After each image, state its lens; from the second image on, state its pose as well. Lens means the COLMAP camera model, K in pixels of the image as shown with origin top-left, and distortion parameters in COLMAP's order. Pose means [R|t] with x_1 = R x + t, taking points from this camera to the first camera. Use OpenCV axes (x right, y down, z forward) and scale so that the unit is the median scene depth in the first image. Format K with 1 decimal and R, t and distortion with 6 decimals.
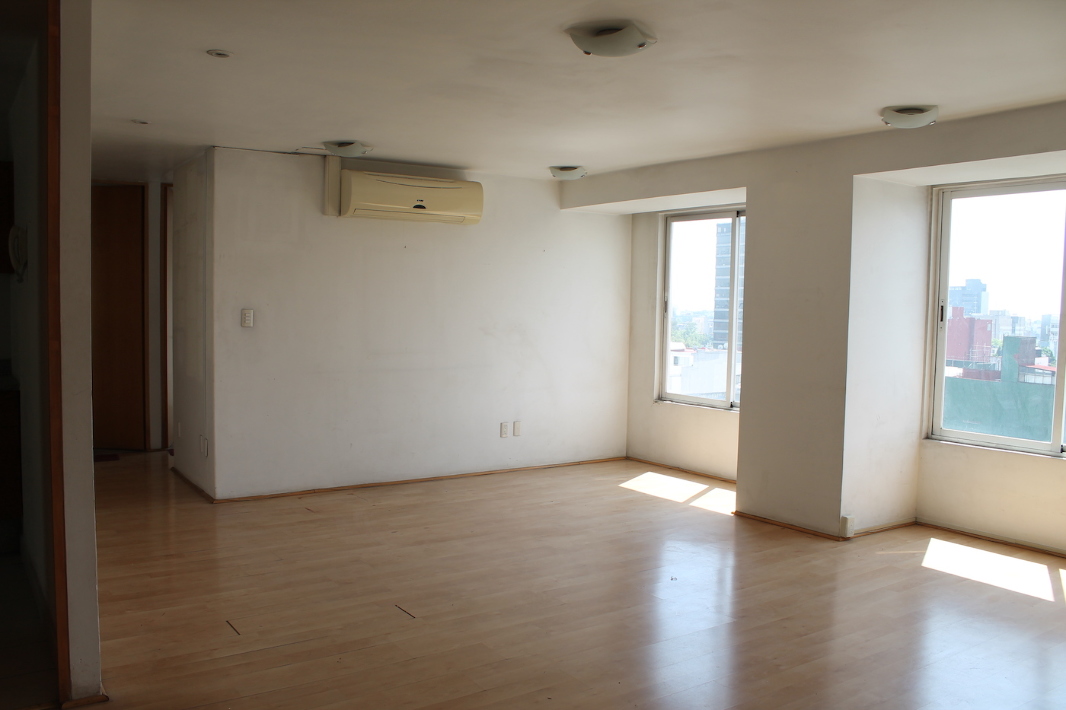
lens RADIAL K [[890.5, 0, 519.8], [0, 890.5, 357.6], [0, 0, 1]] dist [-0.177905, 0.150881]
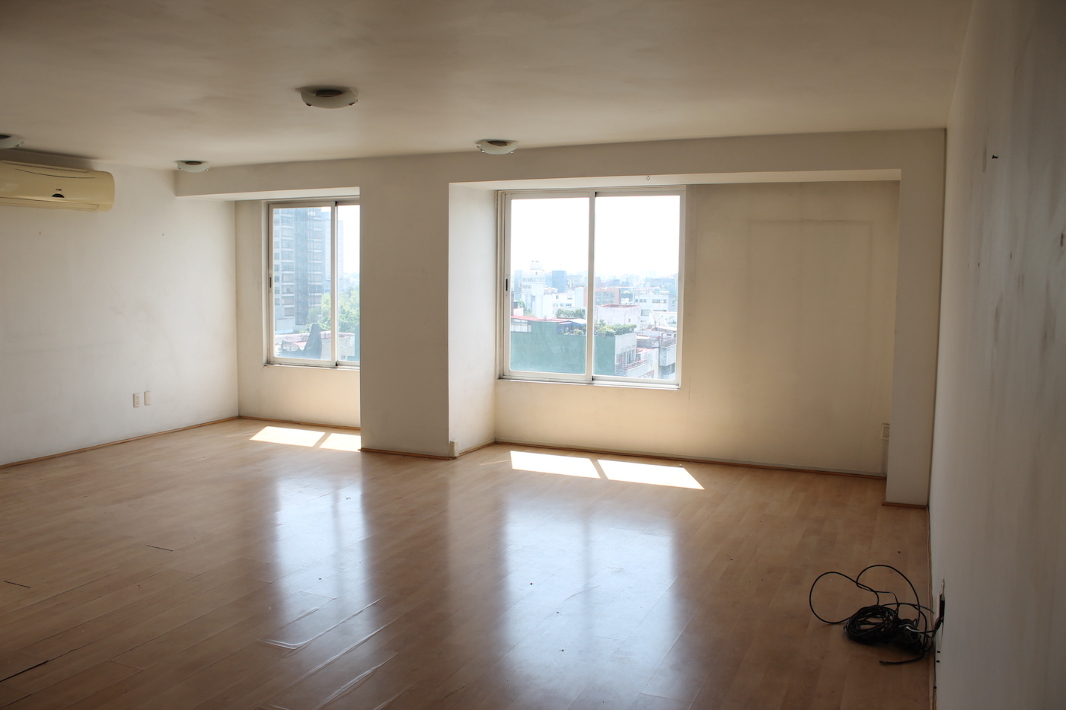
lens RADIAL K [[890.5, 0, 519.8], [0, 890.5, 357.6], [0, 0, 1]] dist [-0.177905, 0.150881]
pose [[0.849893, -0.062610, 0.523222, -0.198258], [0.039769, 0.997706, 0.054790, -0.011852], [-0.525452, -0.025758, 0.850433, -0.169696]]
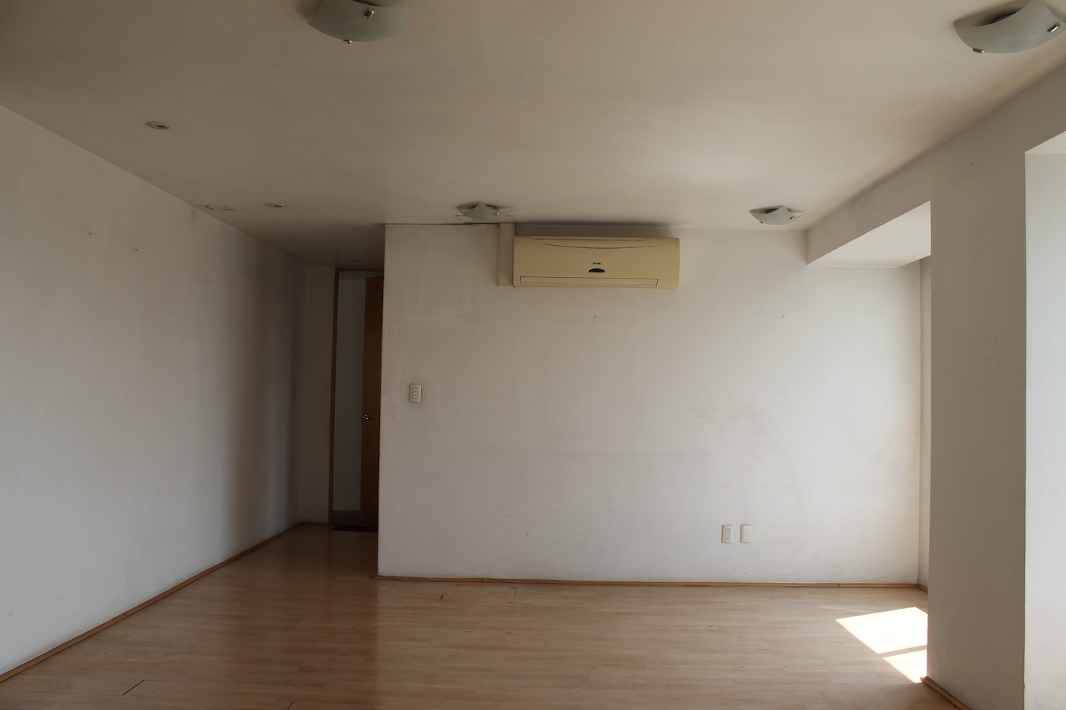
lens RADIAL K [[890.5, 0, 519.8], [0, 890.5, 357.6], [0, 0, 1]] dist [-0.177905, 0.150881]
pose [[0.807128, -0.025610, -0.589821, 0.363541], [-0.041697, 0.994091, -0.100223, 0.009800], [0.588902, 0.105487, 0.801291, 0.258567]]
